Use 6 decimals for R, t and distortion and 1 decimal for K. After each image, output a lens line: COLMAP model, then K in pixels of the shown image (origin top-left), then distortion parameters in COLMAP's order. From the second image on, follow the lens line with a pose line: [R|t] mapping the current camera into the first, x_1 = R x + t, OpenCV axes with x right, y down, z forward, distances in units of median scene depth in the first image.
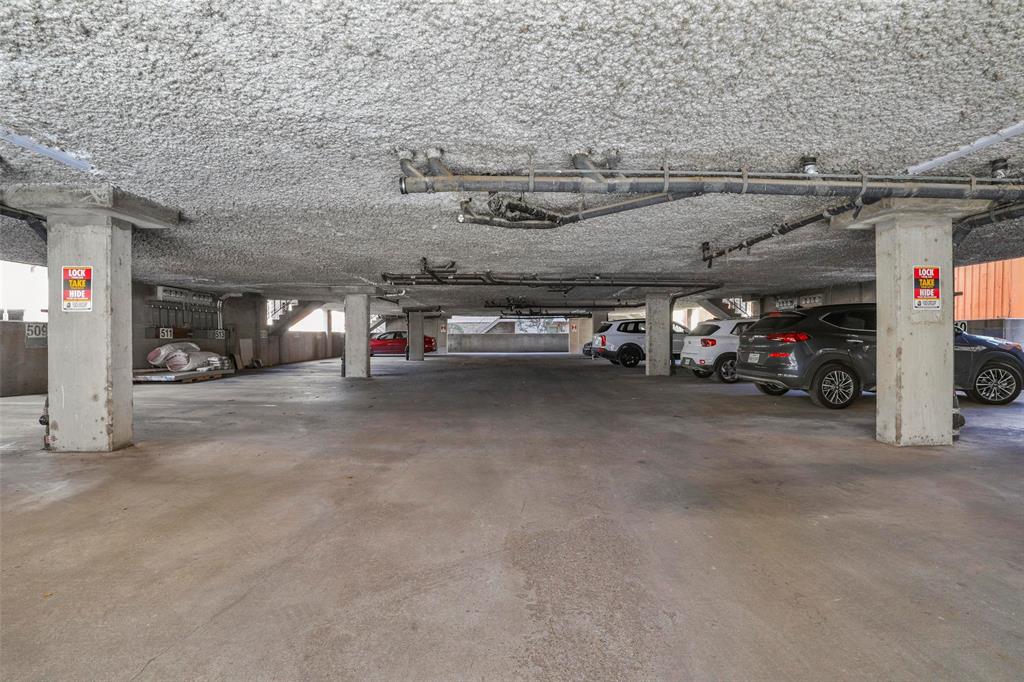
lens RADIAL K [[468.3, 0, 517.5], [0, 468.3, 342.3], [0, 0, 1]] dist [-0.033801, 0.005215]
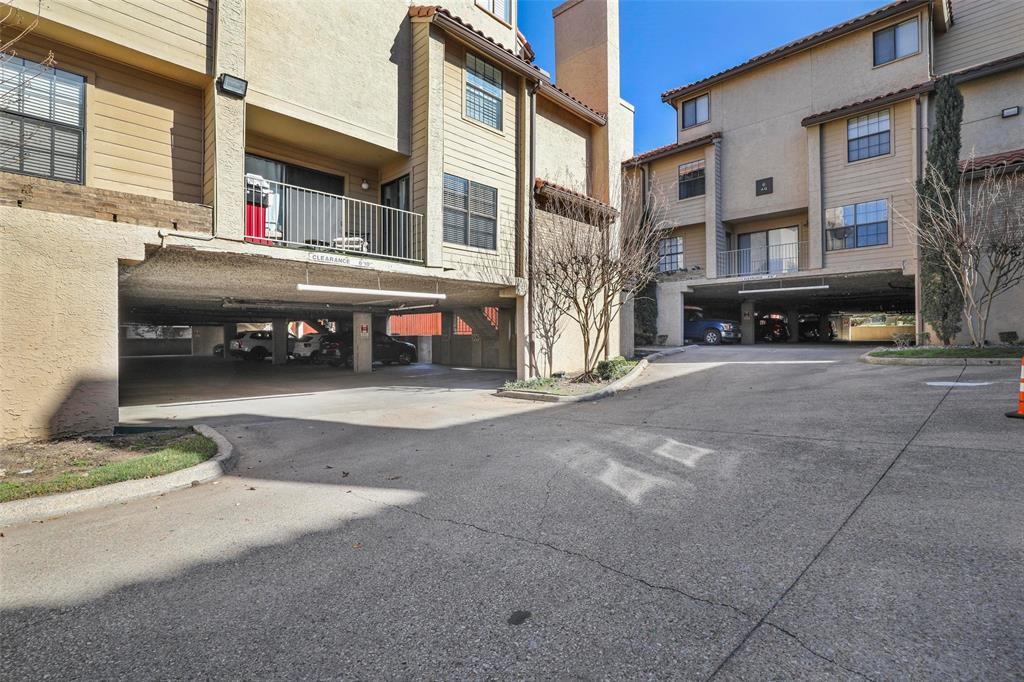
lens RADIAL K [[471.4, 0, 512.0], [0, 471.4, 341.0], [0, 0, 1]] dist [-0.003009, -0.000186]
pose [[0.709973, 0.000326, 0.704229, -0.317793], [0.005741, 0.999964, -0.006251, -0.000345], [-0.704206, 0.008482, 0.709945, -0.854445]]
